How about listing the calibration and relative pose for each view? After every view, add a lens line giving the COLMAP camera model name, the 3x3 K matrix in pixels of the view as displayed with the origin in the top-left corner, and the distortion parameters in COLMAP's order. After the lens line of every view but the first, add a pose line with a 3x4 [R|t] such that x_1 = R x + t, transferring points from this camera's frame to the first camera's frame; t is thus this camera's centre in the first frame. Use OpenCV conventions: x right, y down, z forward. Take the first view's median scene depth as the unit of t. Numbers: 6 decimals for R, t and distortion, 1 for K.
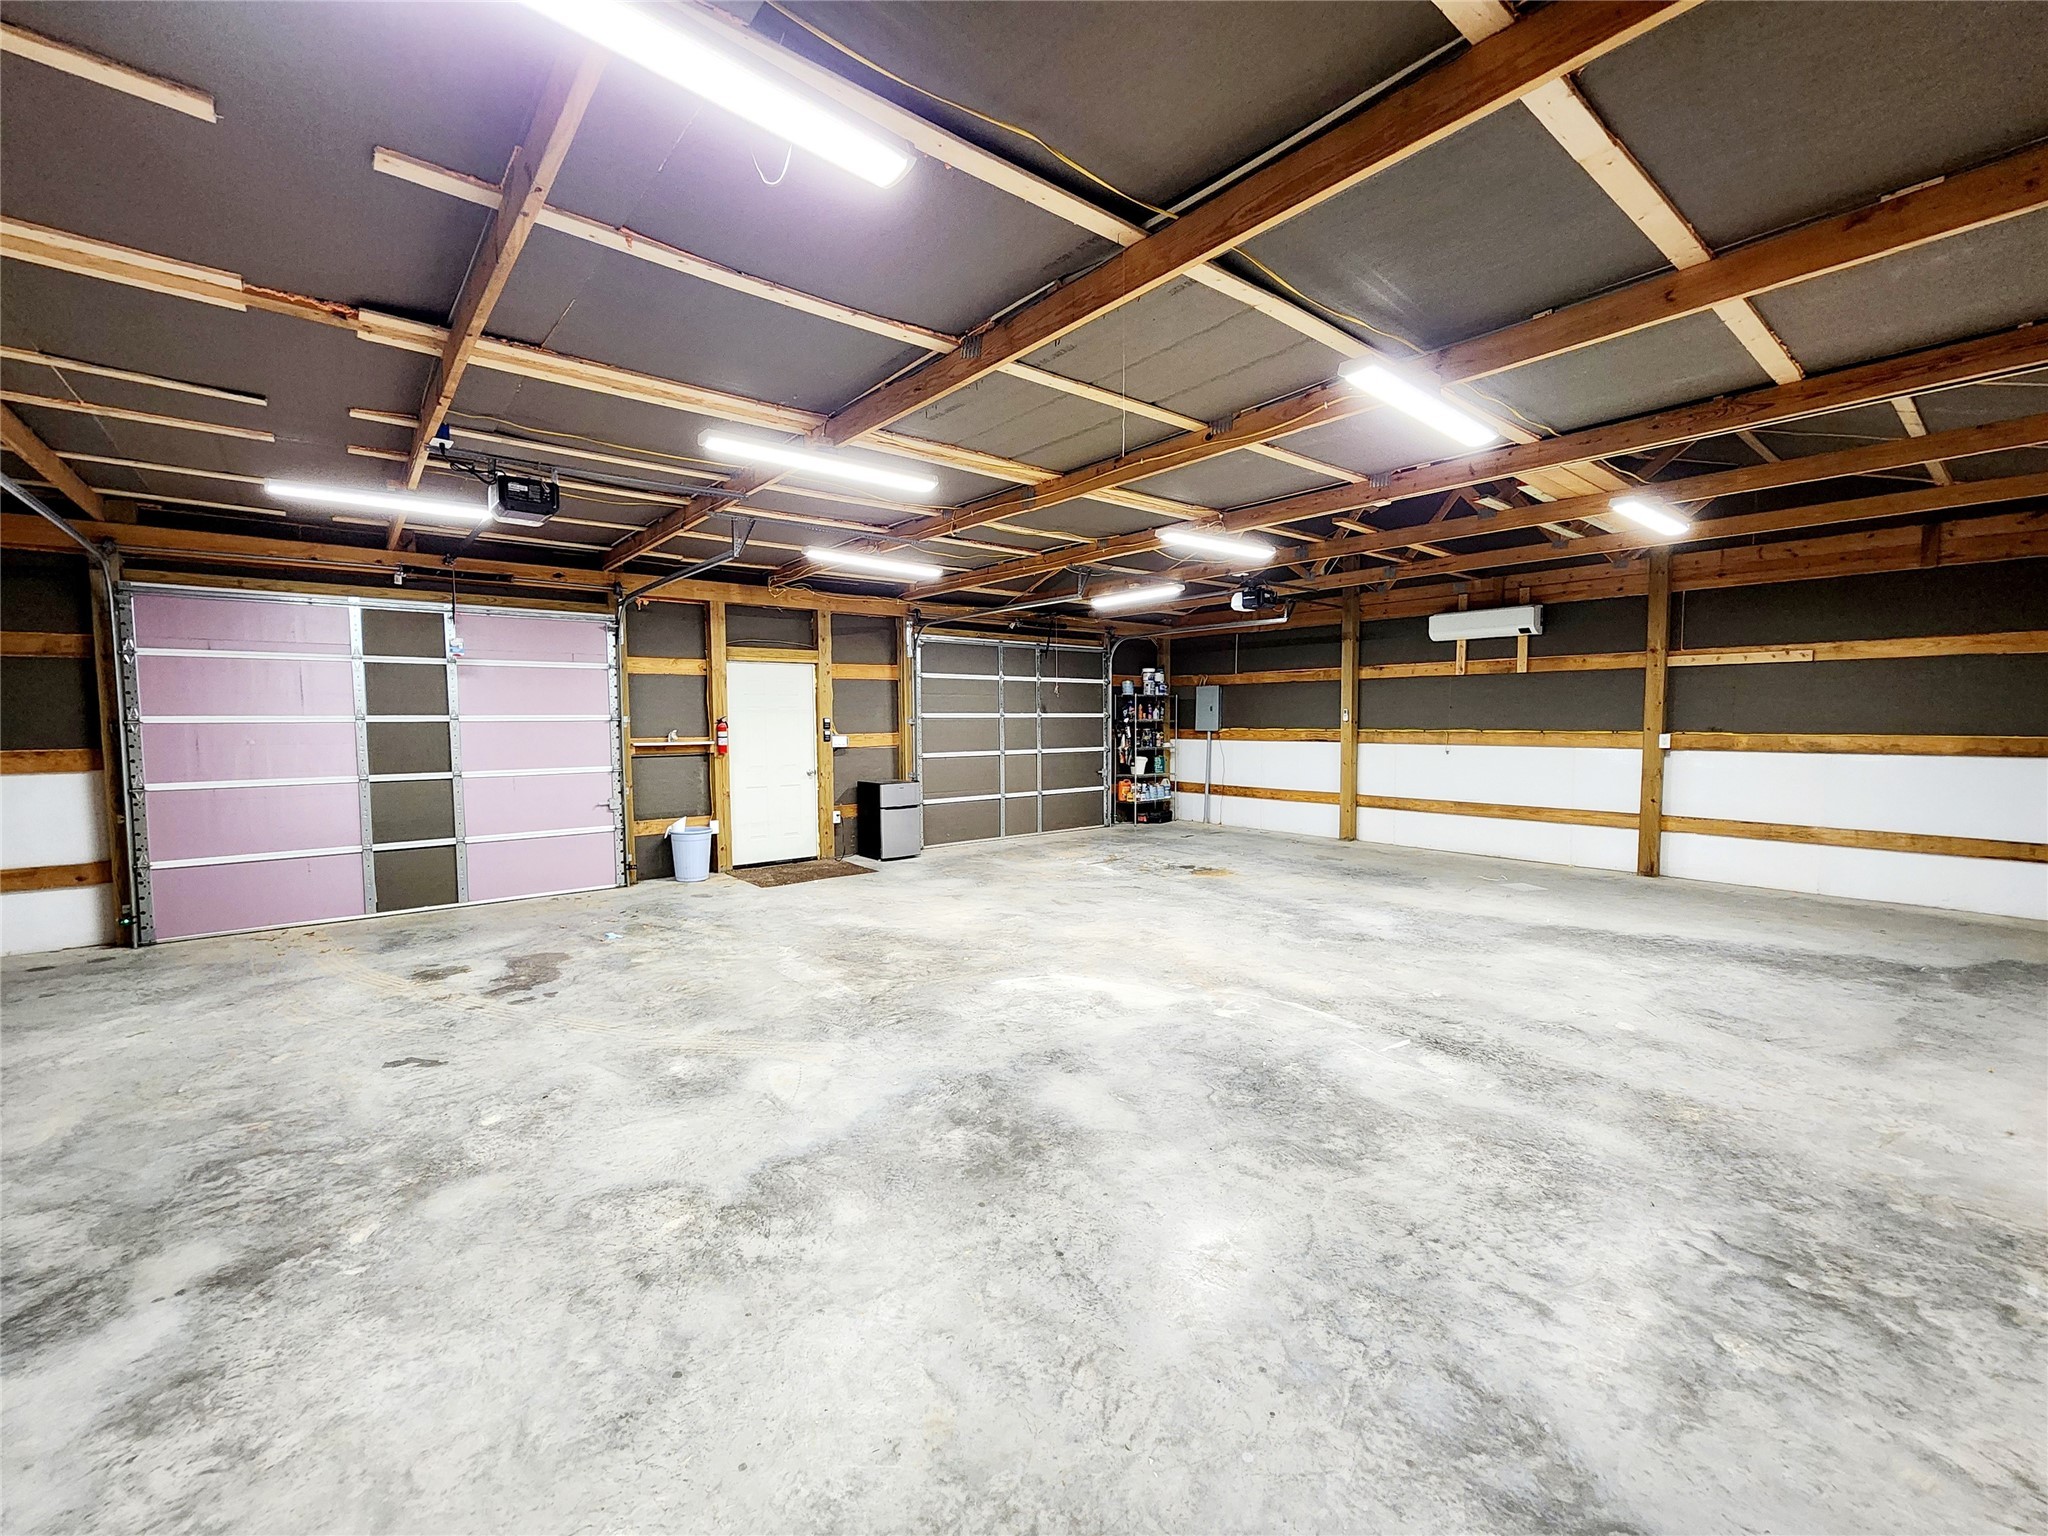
lens RADIAL K [[845.3, 0, 1016.9], [0, 845.3, 775.3], [0, 0, 1]] dist [-0.001039, 0.000872]
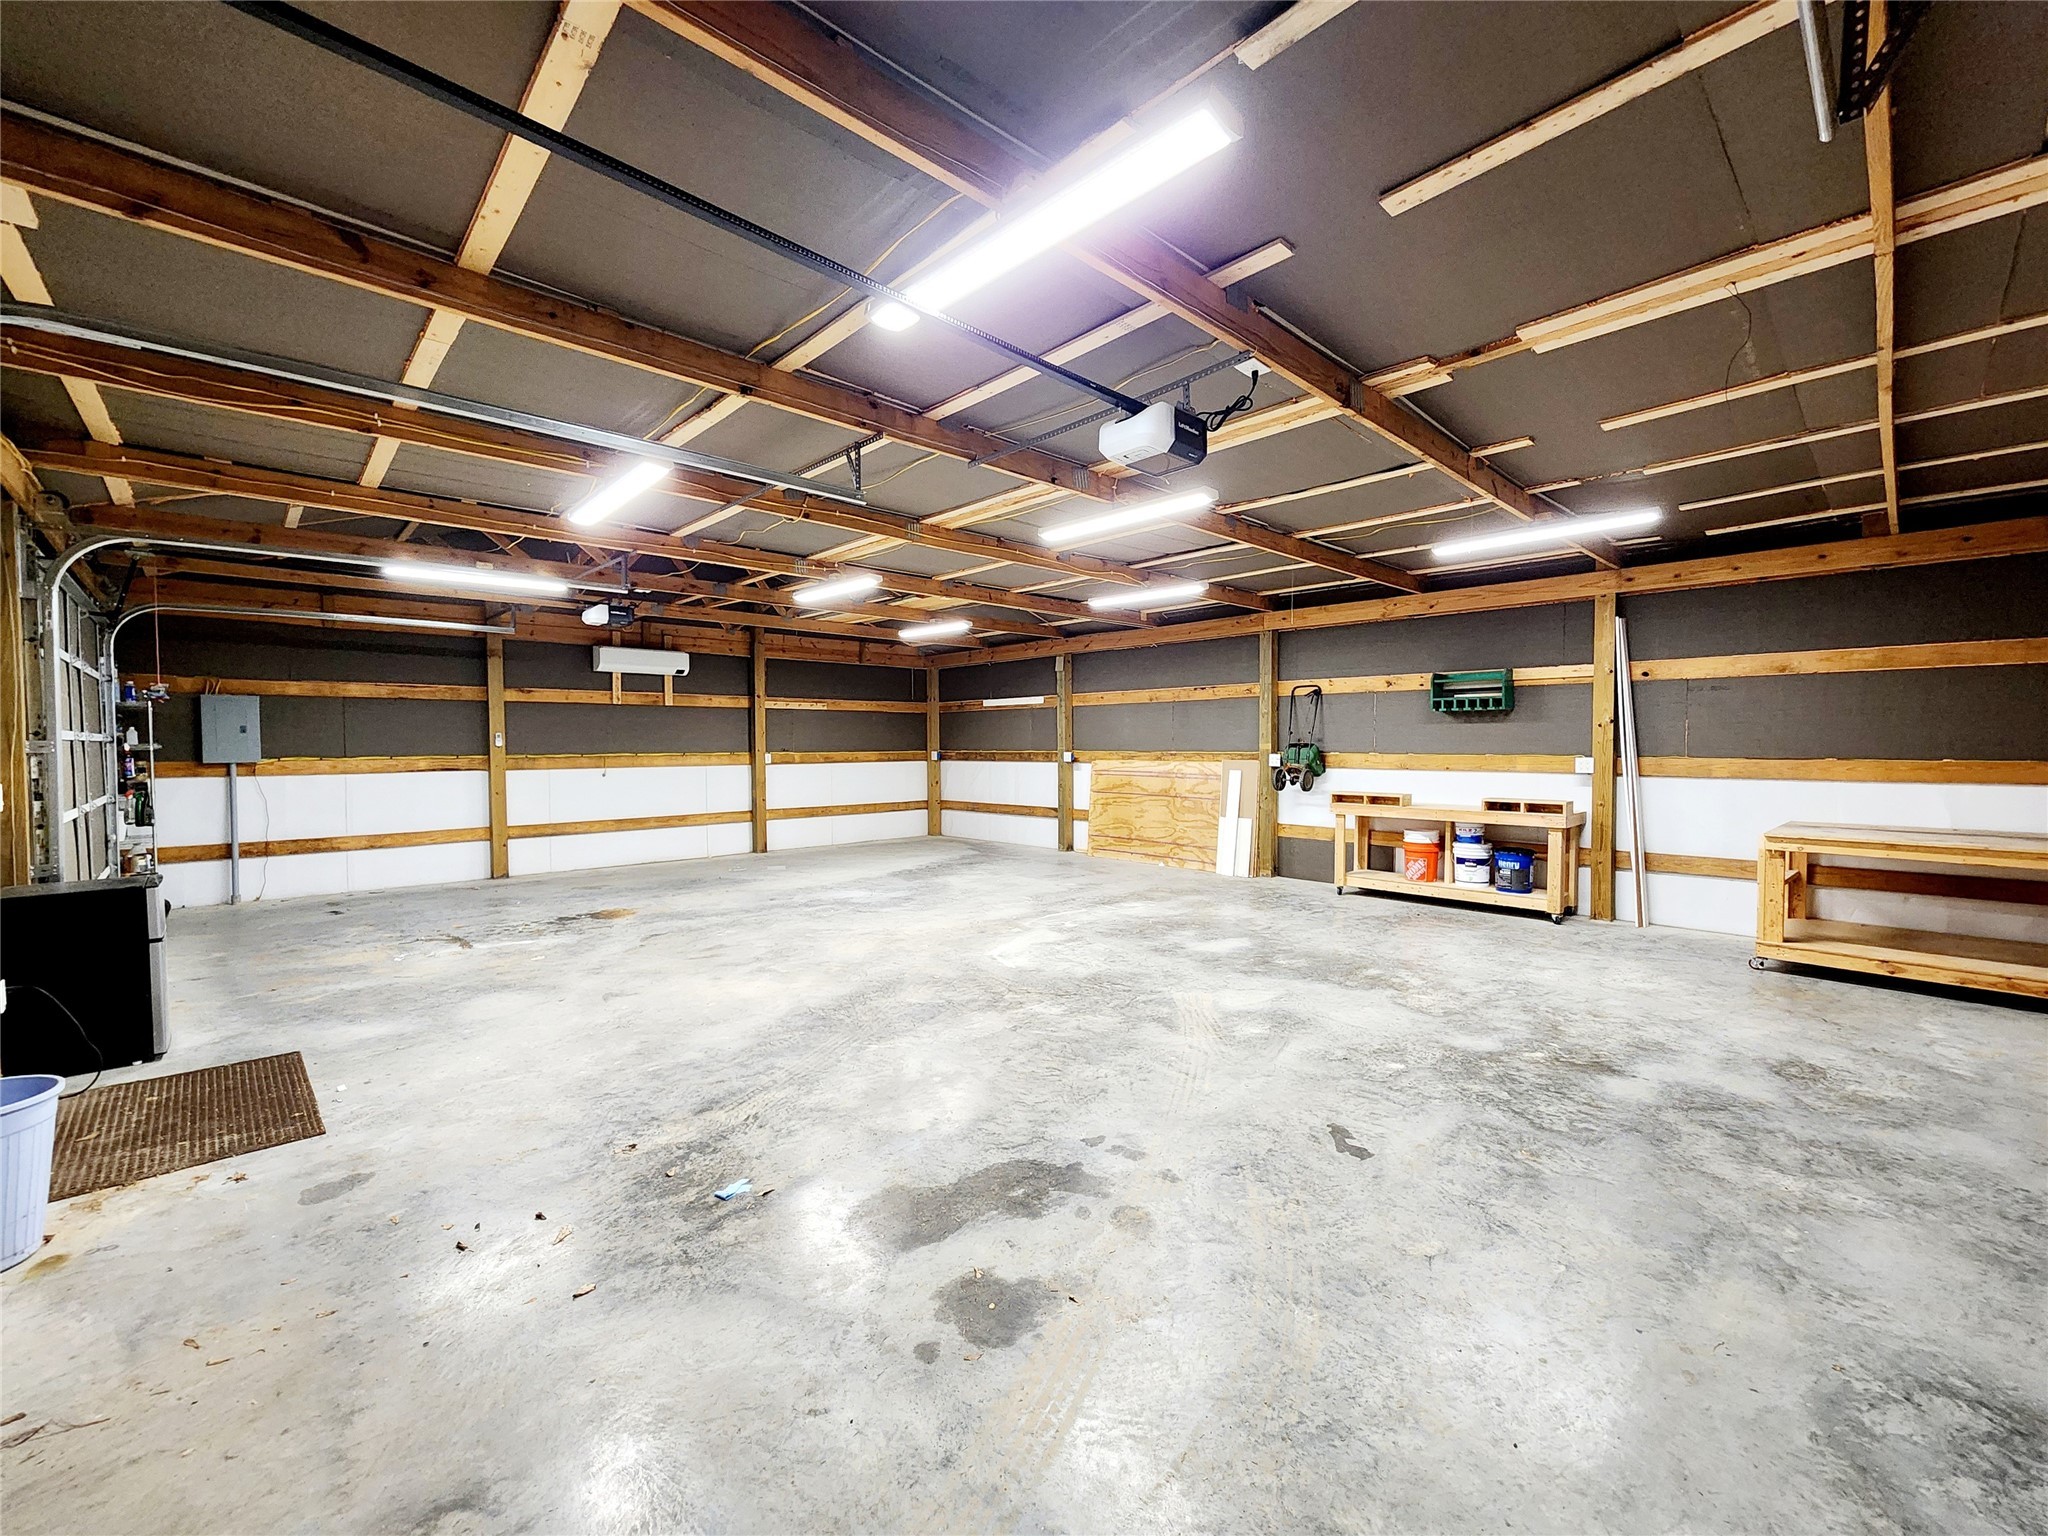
lens RADIAL K [[845.3, 0, 1029.8], [0, 845.3, 779.1], [0, 0, 1]] dist [-0.001039, 0.000872]
pose [[-0.077230, -0.039390, 0.996235, -1.030207], [0.073224, 0.996297, 0.045069, -0.052440], [-0.994321, 0.076429, -0.074060, 0.920893]]
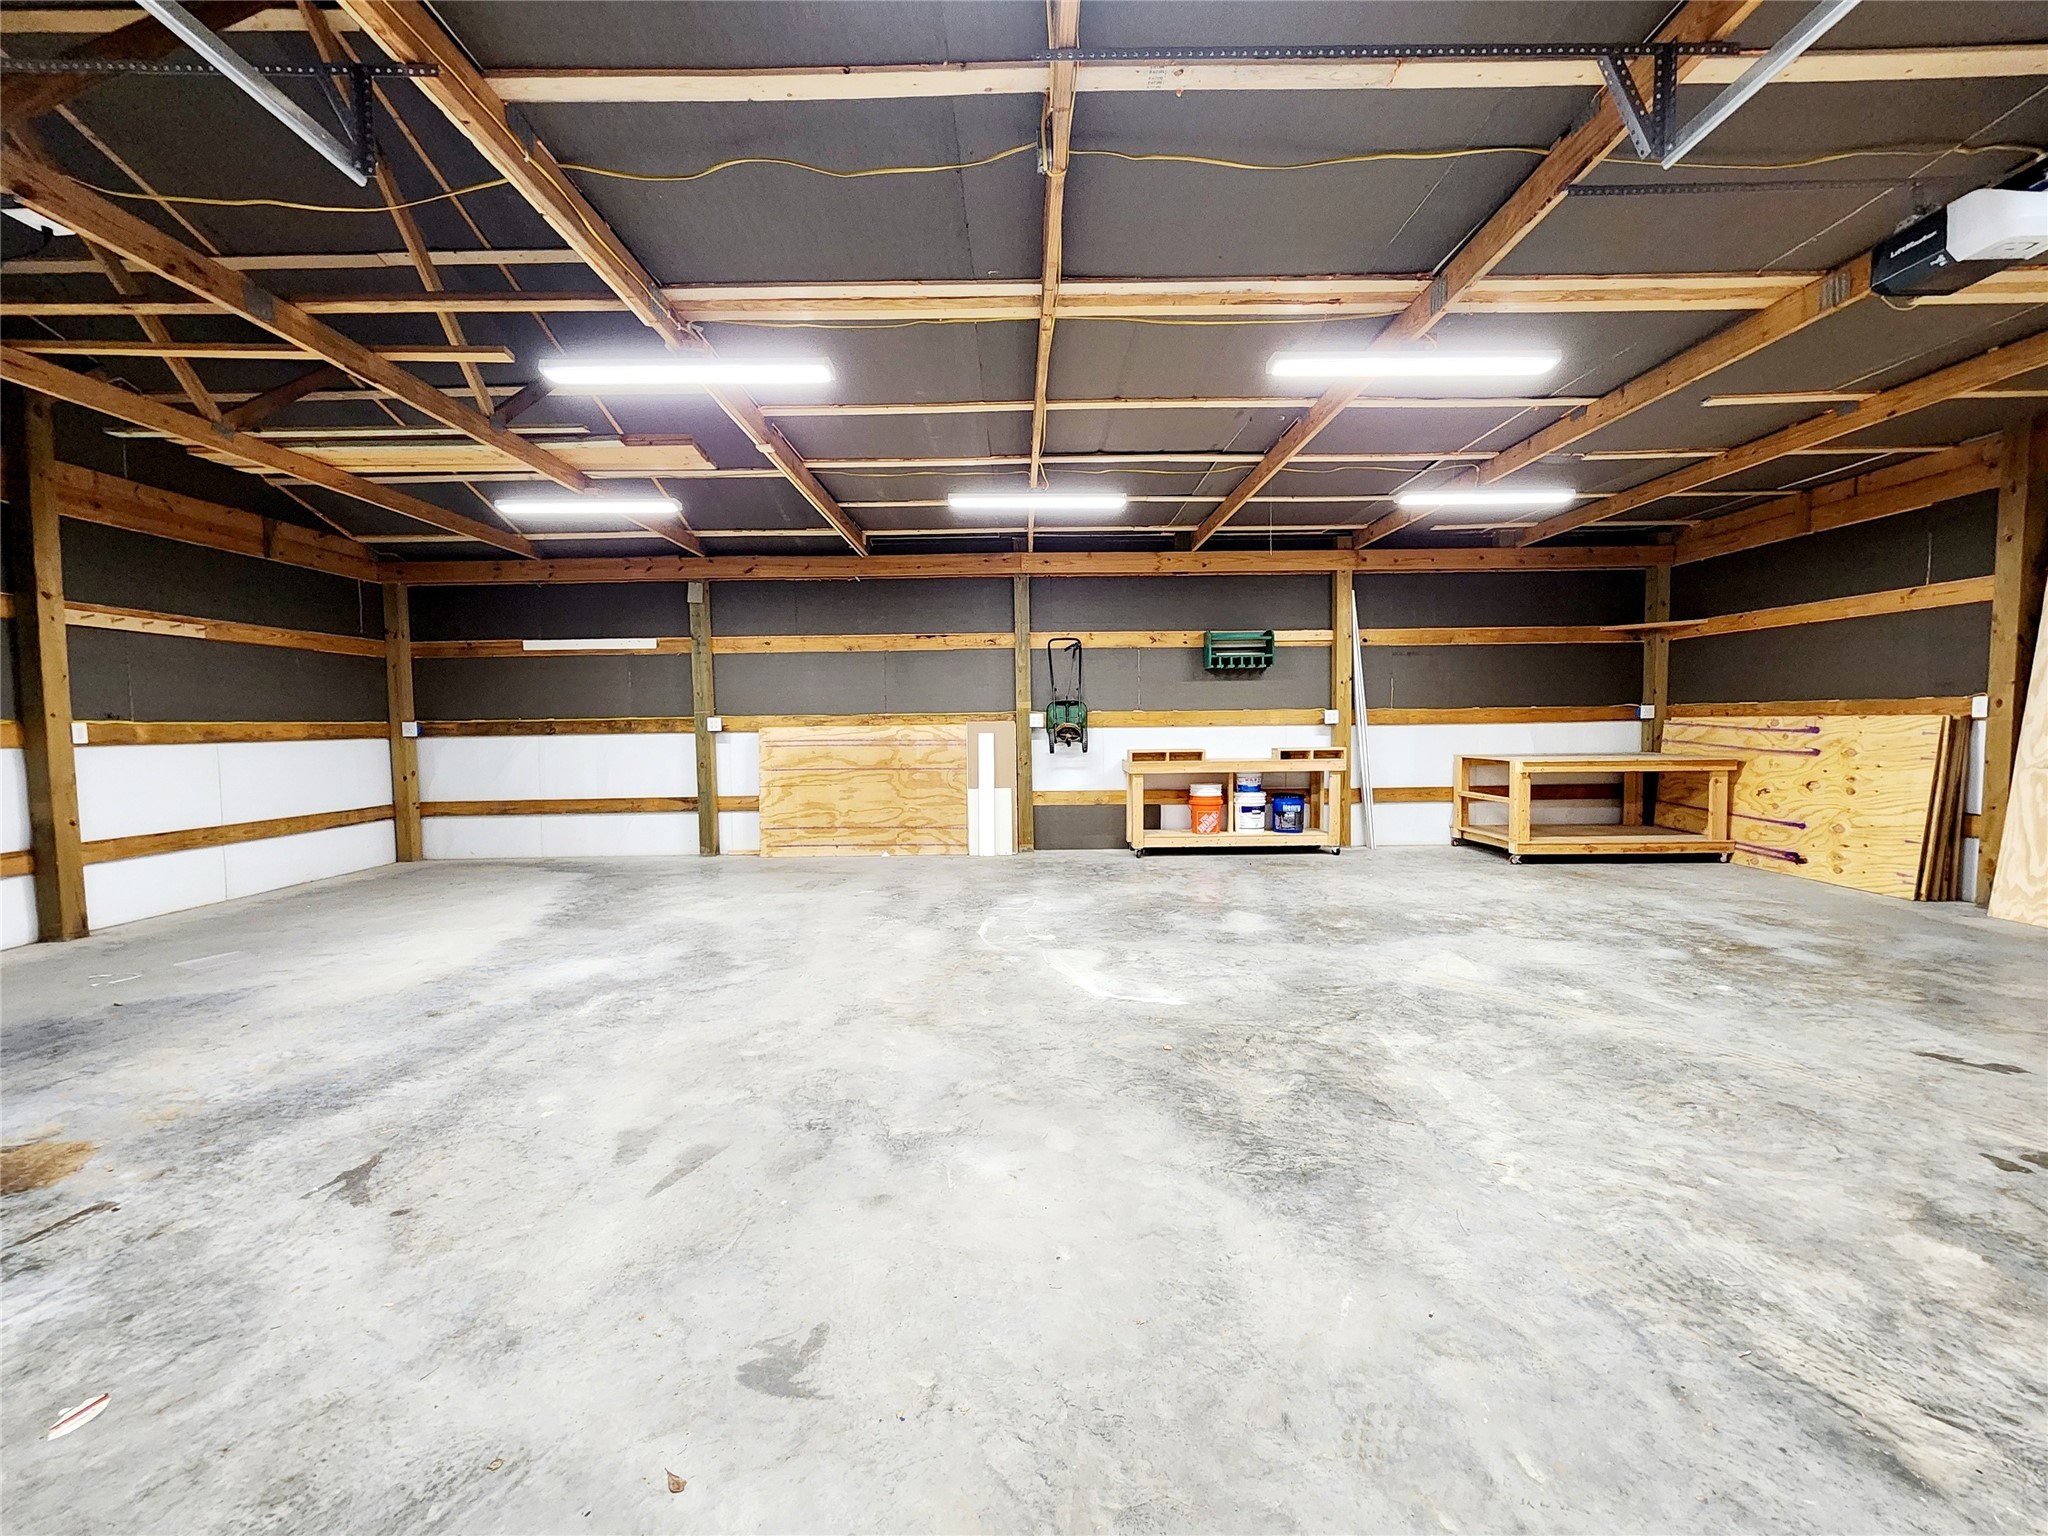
lens RADIAL K [[845.3, 0, 1027.4], [0, 845.3, 769.0], [0, 0, 1]] dist [-0.001039, 0.000872]
pose [[-0.777079, -0.019390, 0.629105, -0.351832], [0.060744, 0.992549, 0.105623, -0.051983], [-0.626465, 0.120292, -0.770111, 1.469017]]
